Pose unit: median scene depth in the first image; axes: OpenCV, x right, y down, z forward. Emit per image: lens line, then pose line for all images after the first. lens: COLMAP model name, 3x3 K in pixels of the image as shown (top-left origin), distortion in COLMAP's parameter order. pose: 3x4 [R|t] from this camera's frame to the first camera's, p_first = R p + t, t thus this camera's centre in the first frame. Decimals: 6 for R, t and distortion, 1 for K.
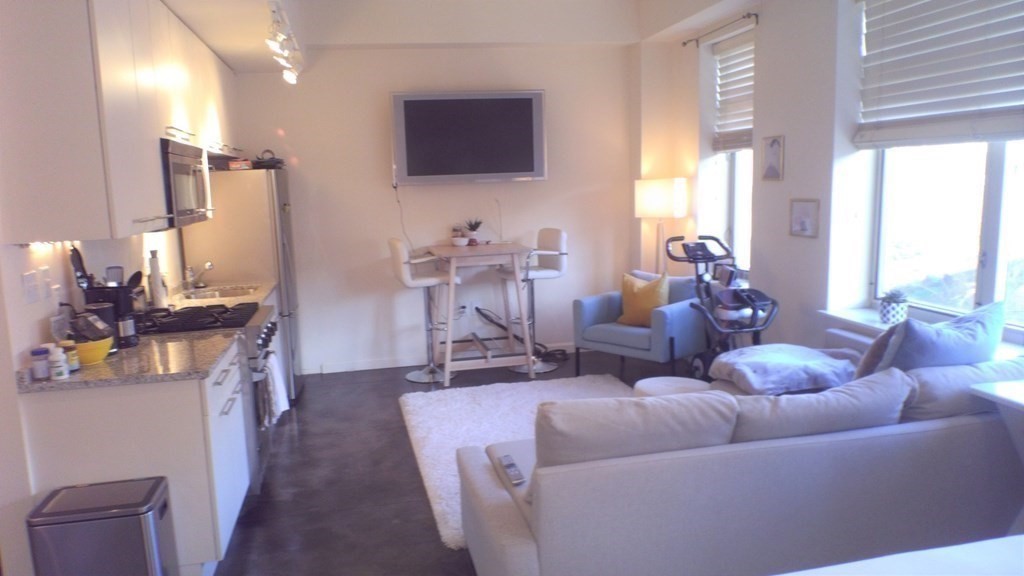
lens RADIAL K [[720.7, 0, 475.5], [0, 720.7, 297.7], [0, 0, 1]] dist [-0.011192, -0.019430]
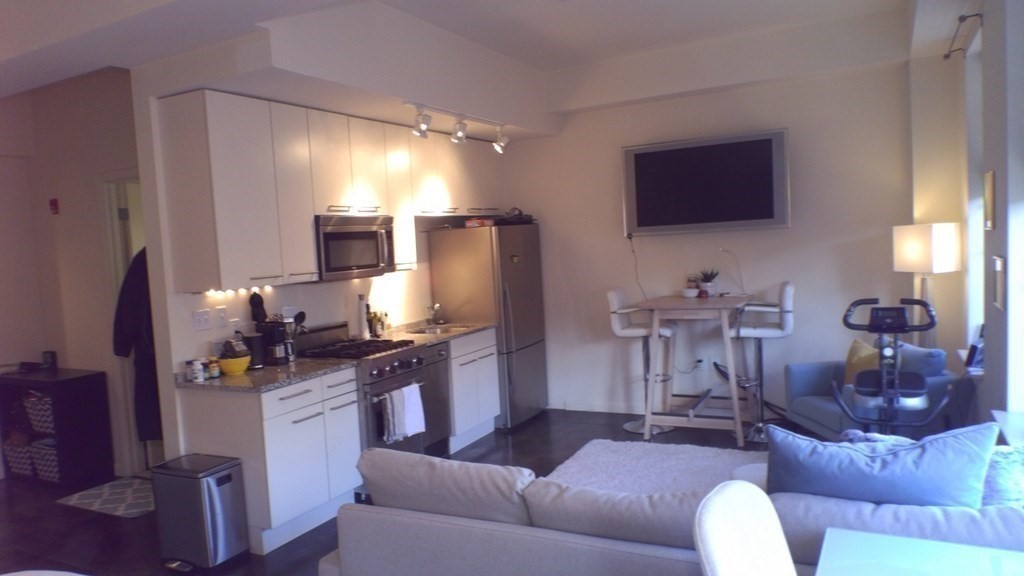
lens RADIAL K [[722.2, 0, 488.0], [0, 722.2, 292.5], [0, 0, 1]] dist [0.007475, -0.046907]
pose [[0.783270, 0.036551, -0.620606, 0.462174], [-0.068886, 0.997226, -0.028209, -0.040631], [0.617854, 0.064846, 0.783615, 0.092643]]
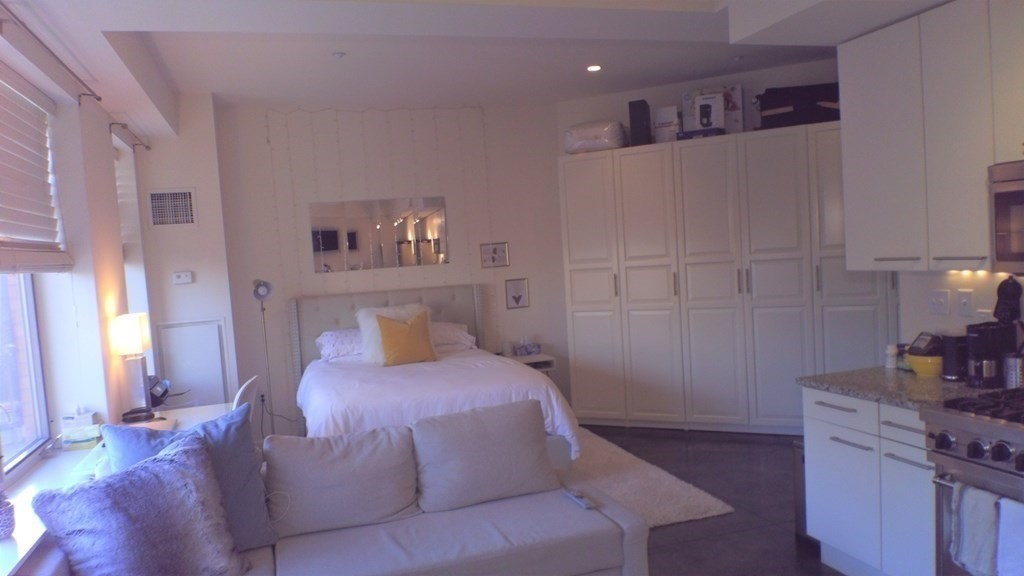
lens RADIAL K [[720.7, 0, 484.3], [0, 720.7, 295.4], [0, 0, 1]] dist [-0.011192, -0.019430]
pose [[-0.988639, 0.109715, -0.102741, 0.165431], [0.084720, 0.971346, 0.222058, -0.210776], [0.124160, 0.210831, -0.969605, 1.200415]]
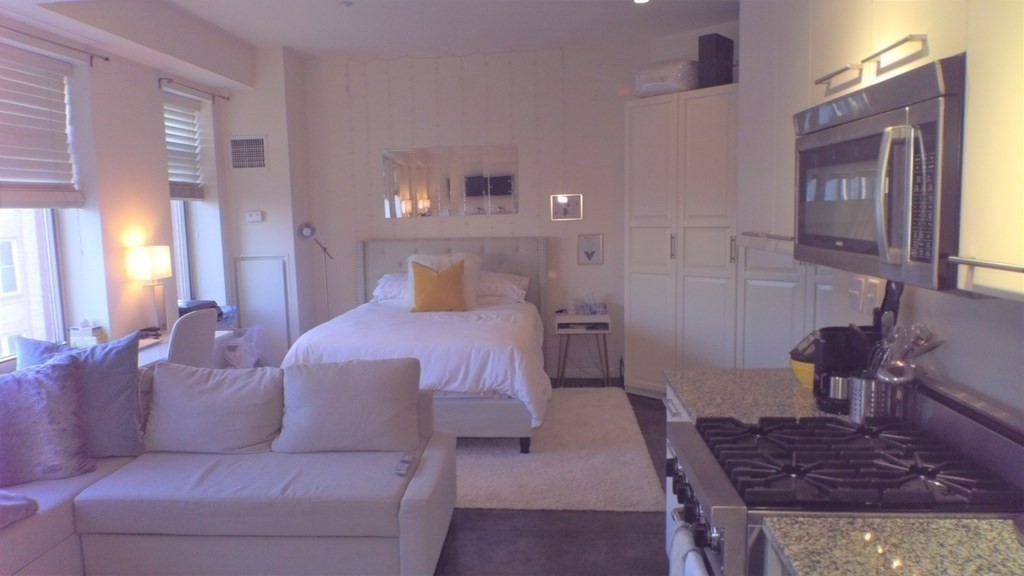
lens RADIAL K [[722.2, 0, 480.3], [0, 722.2, 296.2], [0, 0, 1]] dist [0.007475, -0.046907]
pose [[-0.961380, 0.030466, 0.273535, -0.231868], [0.104980, 0.959307, 0.262124, -0.181610], [-0.254418, 0.280716, -0.925457, 1.149646]]
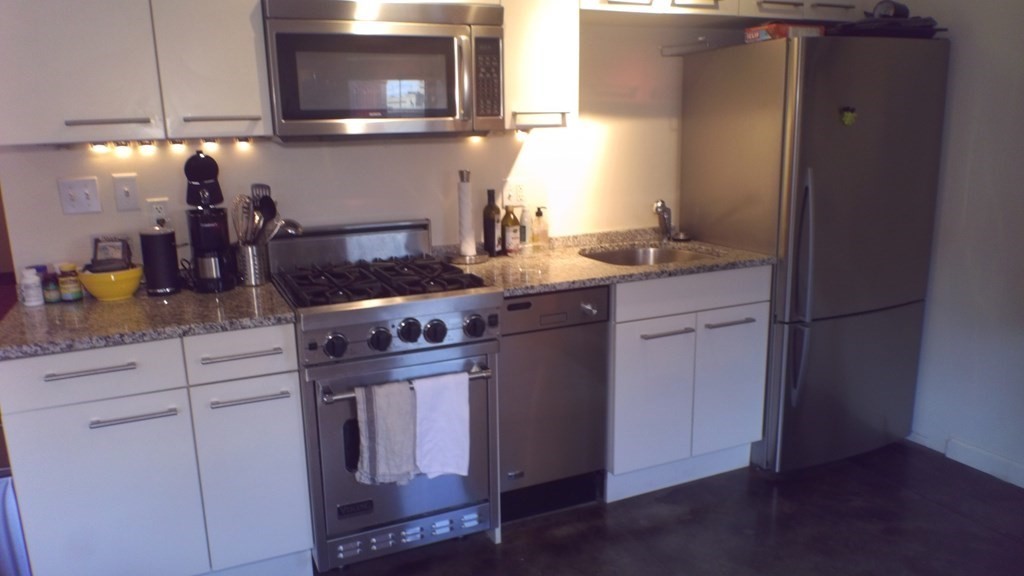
lens RADIAL K [[720.7, 0, 490.1], [0, 720.7, 291.6], [0, 0, 1]] dist [-0.011192, -0.019430]
pose [[0.233470, 0.250292, -0.939599, 0.195288], [-0.138245, 0.965032, 0.222716, -0.093484], [0.962487, 0.077897, 0.259907, 0.716012]]
